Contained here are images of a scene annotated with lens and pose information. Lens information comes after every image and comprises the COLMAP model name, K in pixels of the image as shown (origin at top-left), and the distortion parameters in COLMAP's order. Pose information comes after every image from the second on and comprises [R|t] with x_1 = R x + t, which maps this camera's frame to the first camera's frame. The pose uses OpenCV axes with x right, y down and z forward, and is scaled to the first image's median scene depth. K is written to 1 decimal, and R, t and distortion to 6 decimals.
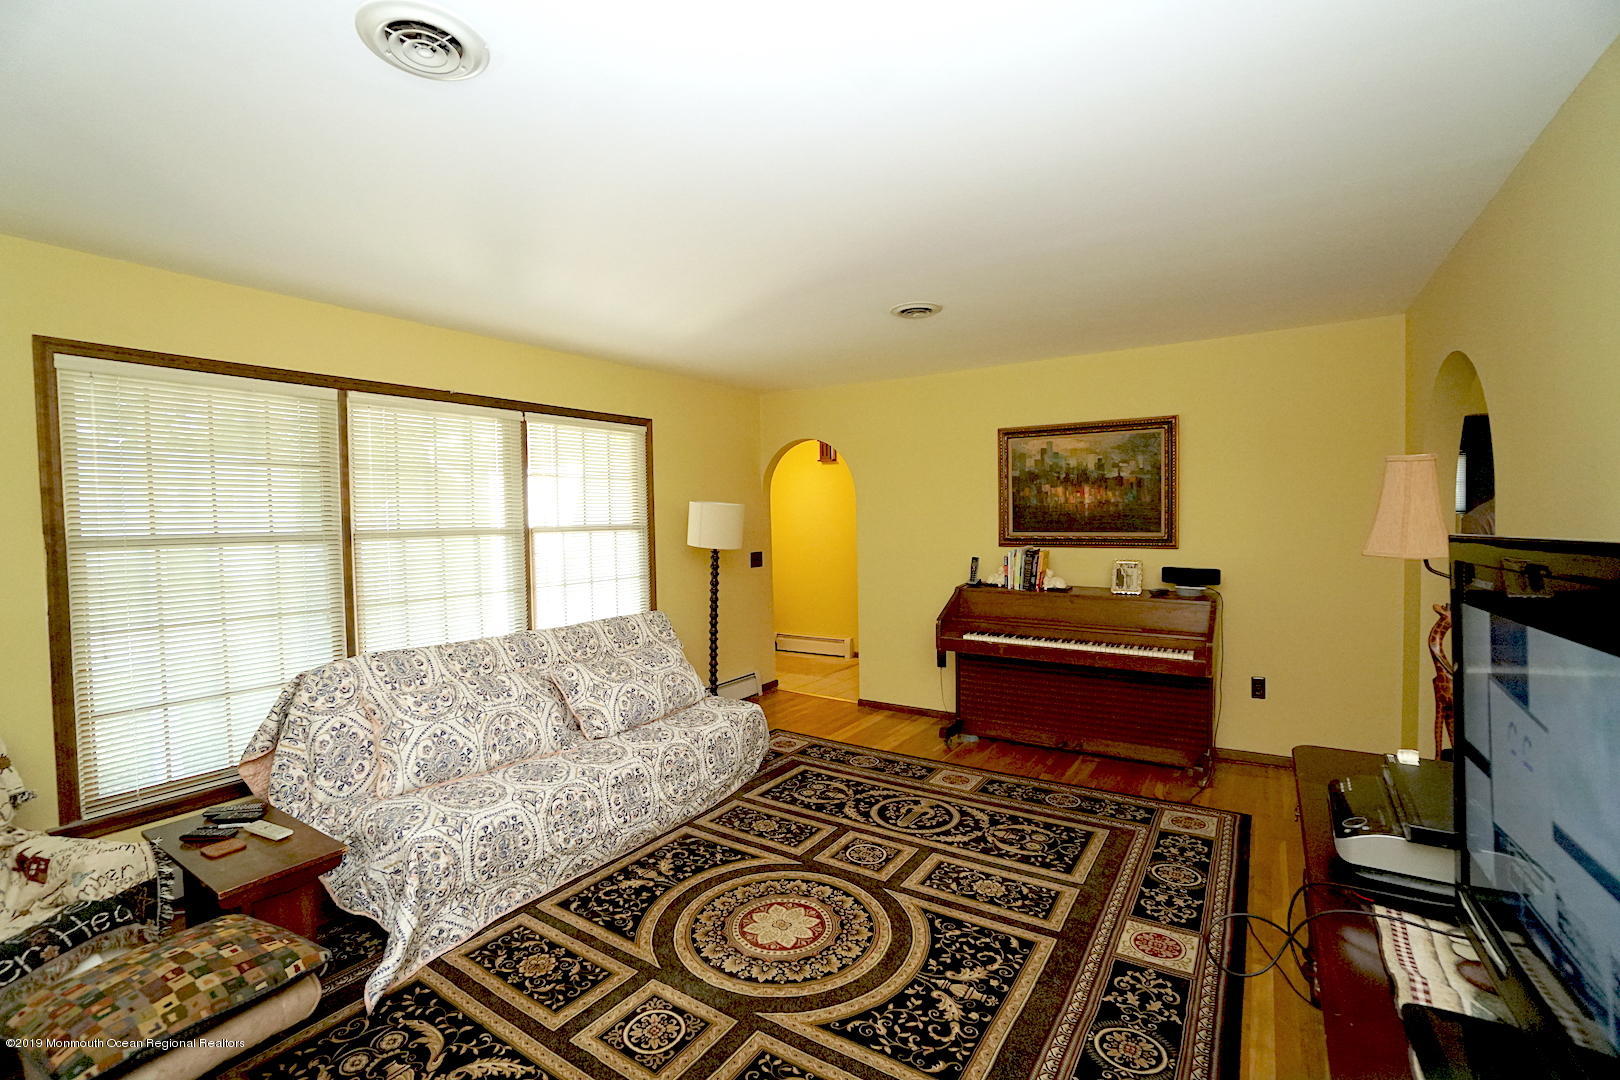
lens RADIAL K [[710.6, 0, 795.7], [0, 710.6, 541.9], [0, 0, 1]] dist [-0.067848, 0.025840]
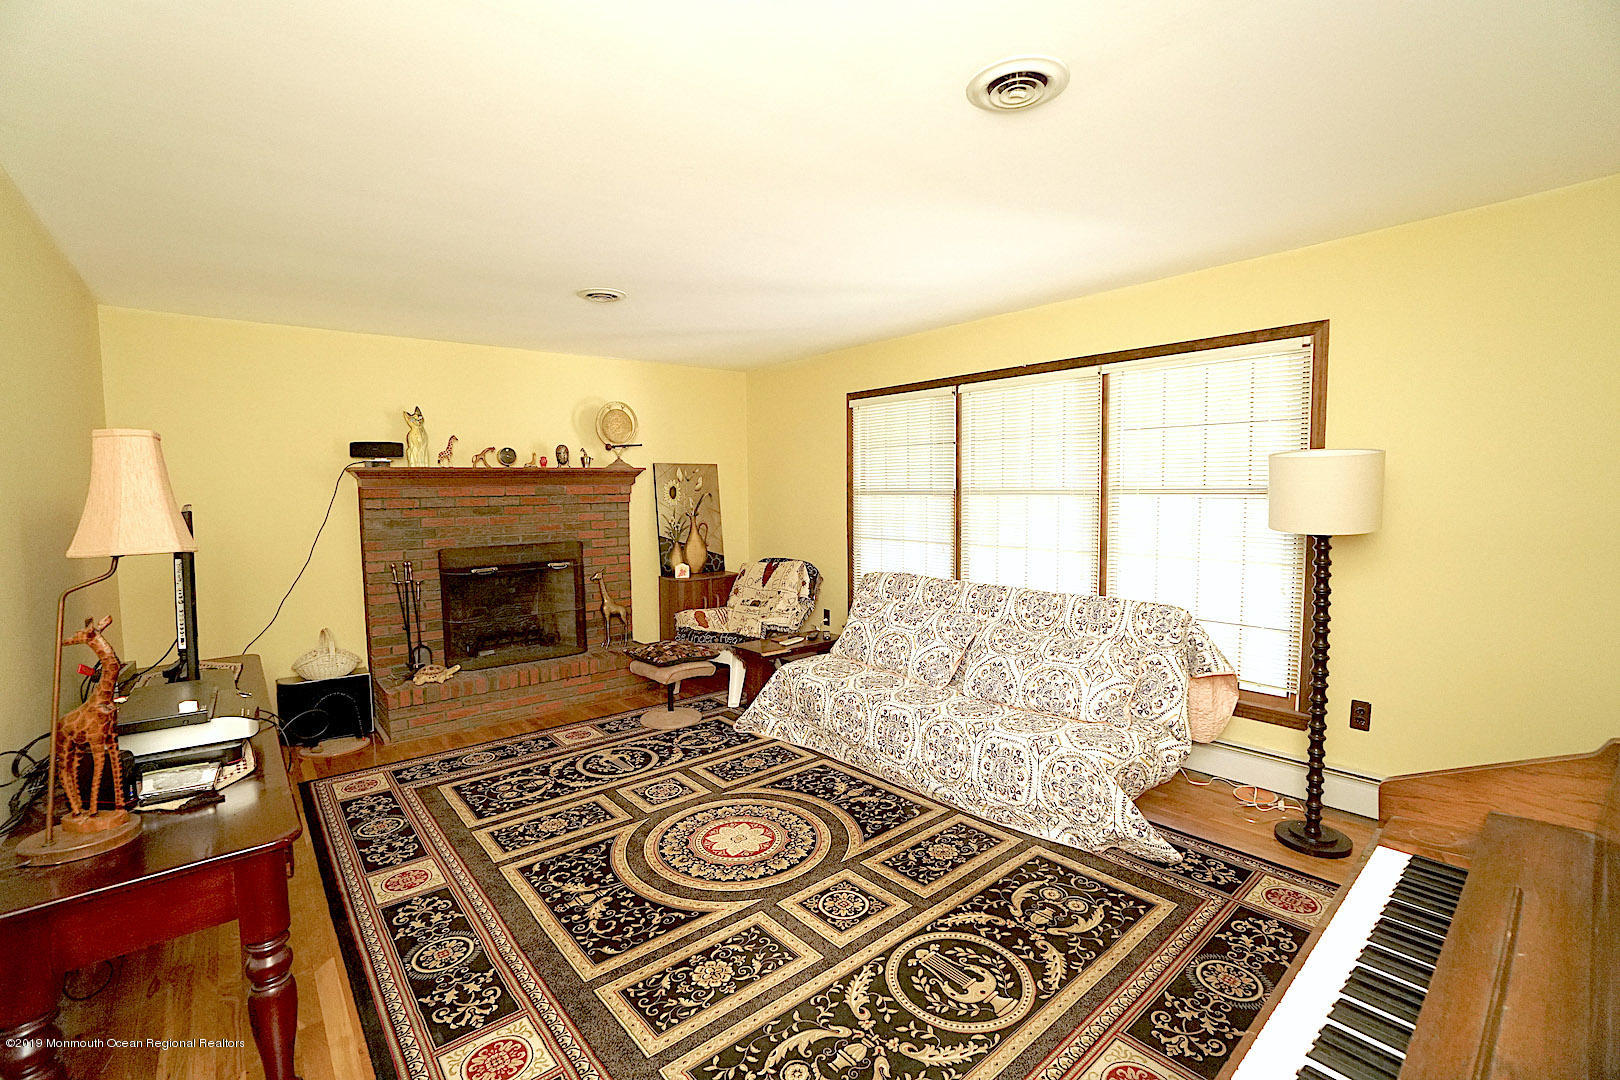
lens RADIAL K [[710.6, 0, 795.7], [0, 710.6, 541.9], [0, 0, 1]] dist [-0.067848, 0.025840]
pose [[-0.278204, 0.094918, -0.955821, 0.929833], [-0.015257, 0.994543, 0.103204, -0.058110], [0.960401, 0.043295, -0.275237, 1.263637]]
